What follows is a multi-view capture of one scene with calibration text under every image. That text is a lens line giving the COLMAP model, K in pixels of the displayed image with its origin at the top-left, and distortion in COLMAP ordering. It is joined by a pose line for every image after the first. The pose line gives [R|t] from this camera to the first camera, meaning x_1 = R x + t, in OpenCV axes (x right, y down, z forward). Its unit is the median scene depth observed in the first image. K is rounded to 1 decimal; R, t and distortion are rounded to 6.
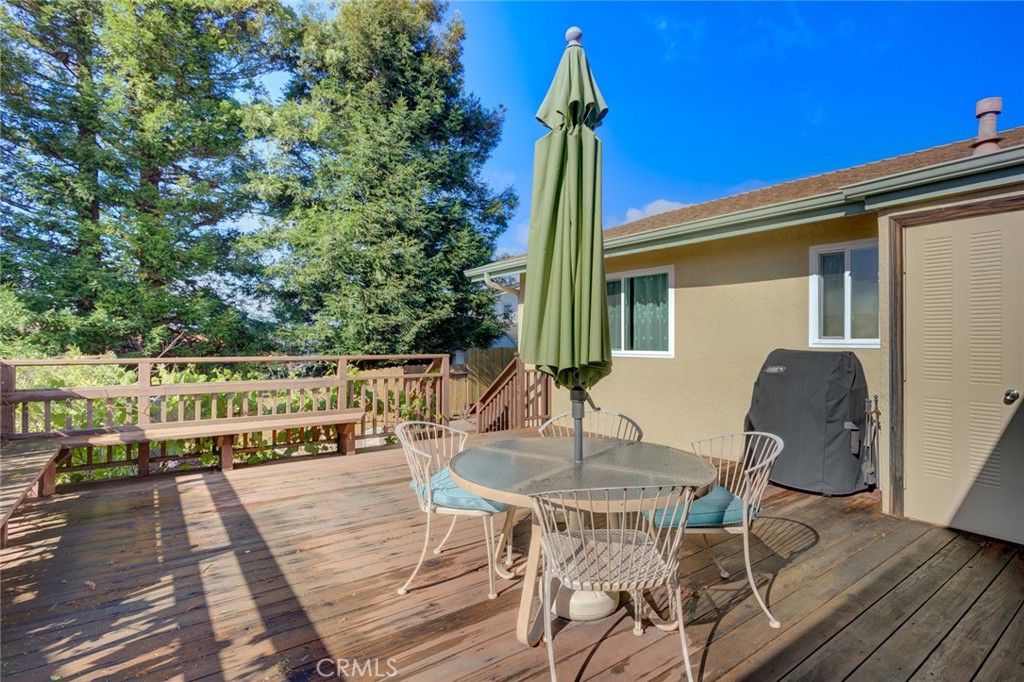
lens RADIAL K [[505.1, 0, 508.2], [0, 505.1, 340.1], [0, 0, 1]] dist [-0.018386, 0.006147]
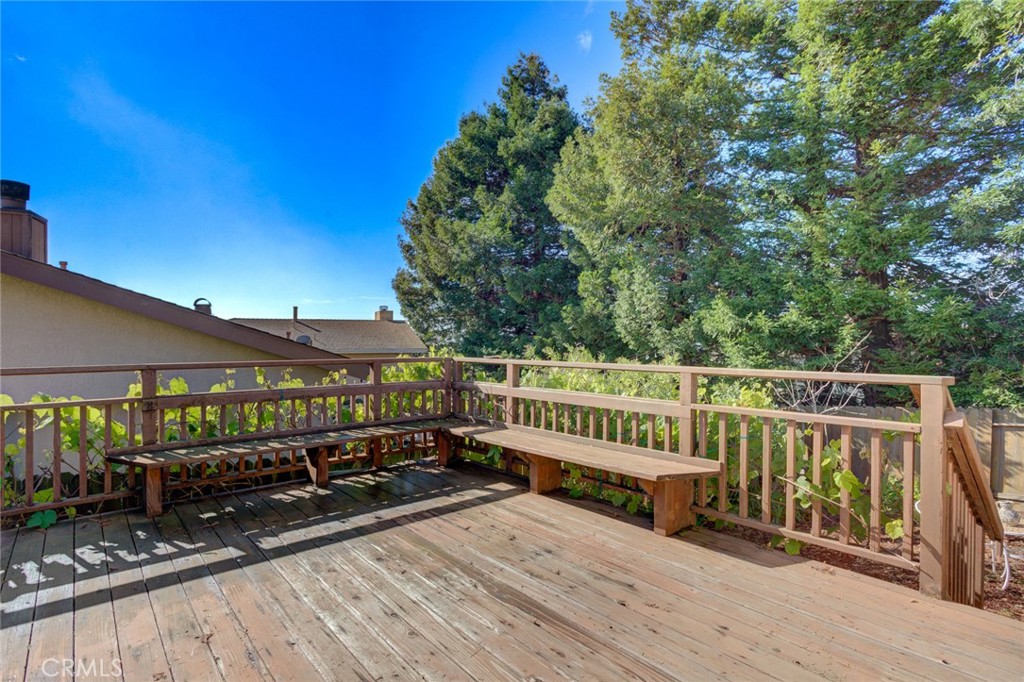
lens RADIAL K [[505.1, 0, 510.7], [0, 505.1, 343.9], [0, 0, 1]] dist [-0.018386, 0.006147]
pose [[0.091281, 0.002031, -0.995823, 0.473168], [0.003387, 0.999992, 0.002350, 0.002209], [0.995819, -0.003587, 0.091273, 1.380533]]
